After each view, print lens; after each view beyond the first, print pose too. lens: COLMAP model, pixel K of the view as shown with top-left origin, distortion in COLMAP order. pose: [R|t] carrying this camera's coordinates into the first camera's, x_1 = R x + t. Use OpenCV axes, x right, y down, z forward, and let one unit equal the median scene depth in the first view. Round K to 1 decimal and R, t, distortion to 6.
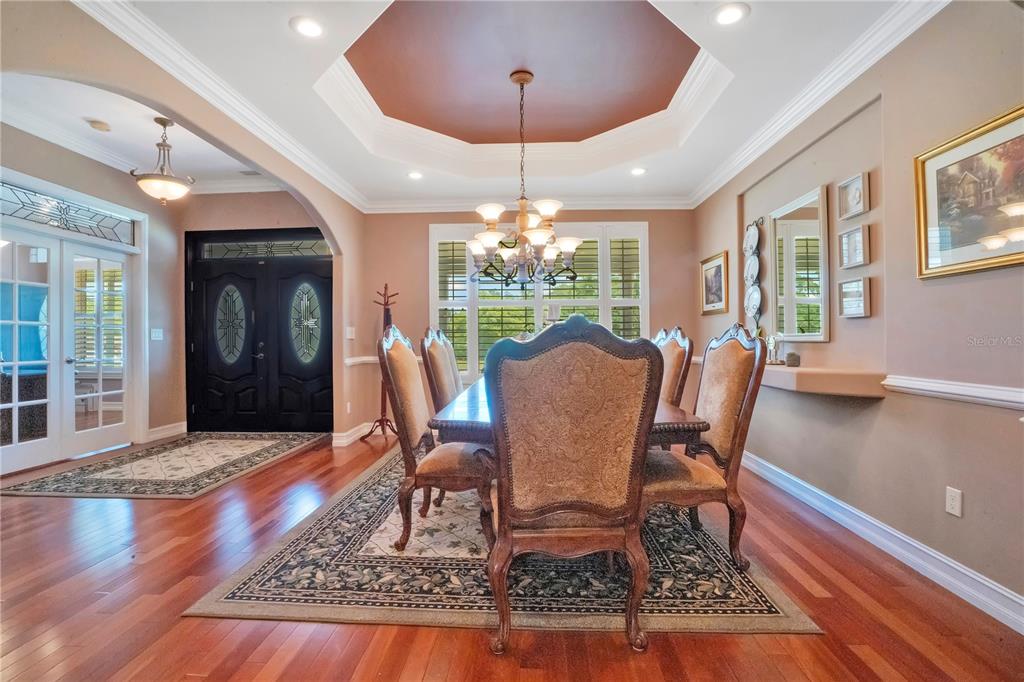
lens RADIAL K [[496.5, 0, 503.1], [0, 496.5, 341.4], [0, 0, 1]] dist [-0.034694, 0.010337]
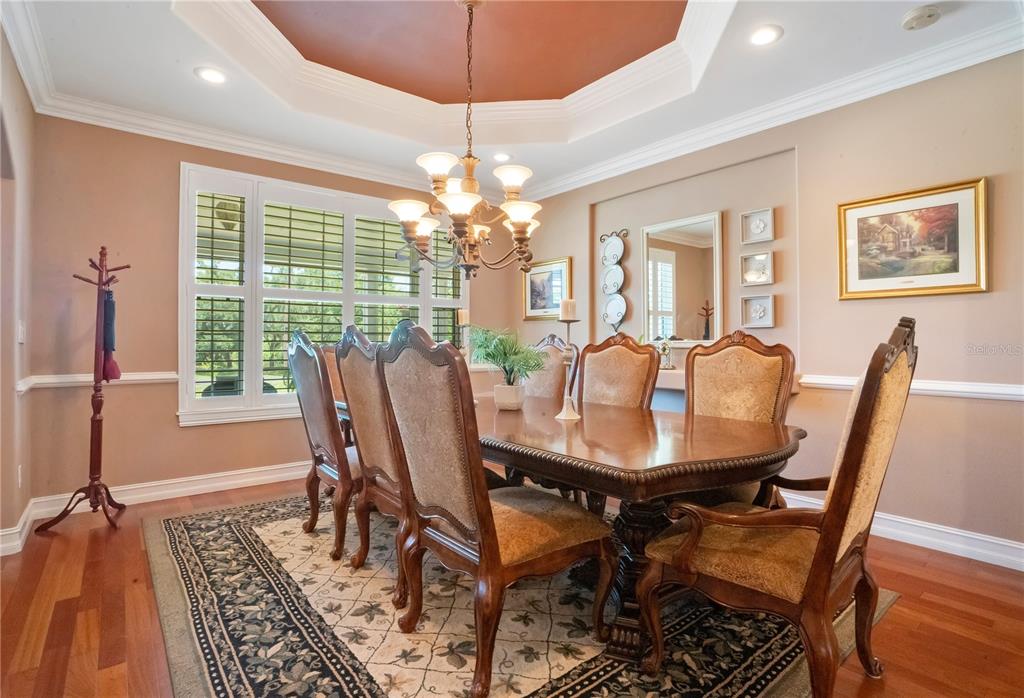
lens RADIAL K [[509.0, 0, 516.9], [0, 509.0, 344.9], [0, 0, 1]] dist [-0.039022, 0.005265]
pose [[0.721998, 0.003326, 0.691887, -0.788060], [0.000492, 0.999986, -0.005321, 0.000160], [-0.691895, 0.004182, 0.721986, 0.713291]]
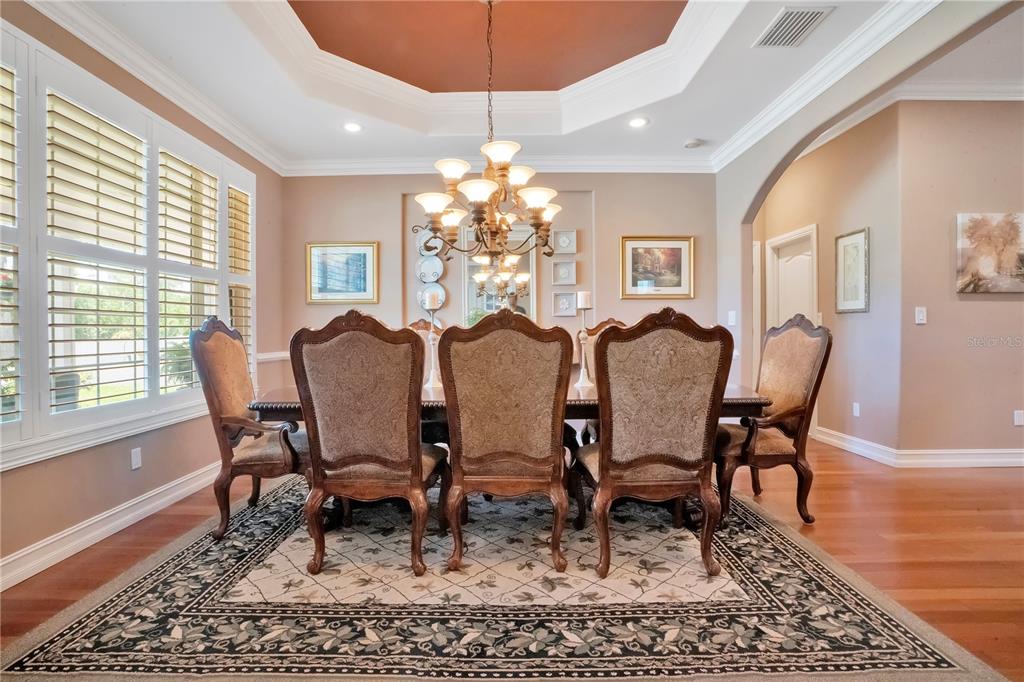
lens RADIAL K [[506.4, 0, 505.4], [0, 506.4, 336.0], [0, 0, 1]] dist [-0.053205, 0.014694]
pose [[-0.079989, -0.006464, 0.996775, -1.358073], [0.013492, 0.999880, 0.007567, 0.007009], [-0.996704, 0.014053, -0.079893, 1.882481]]
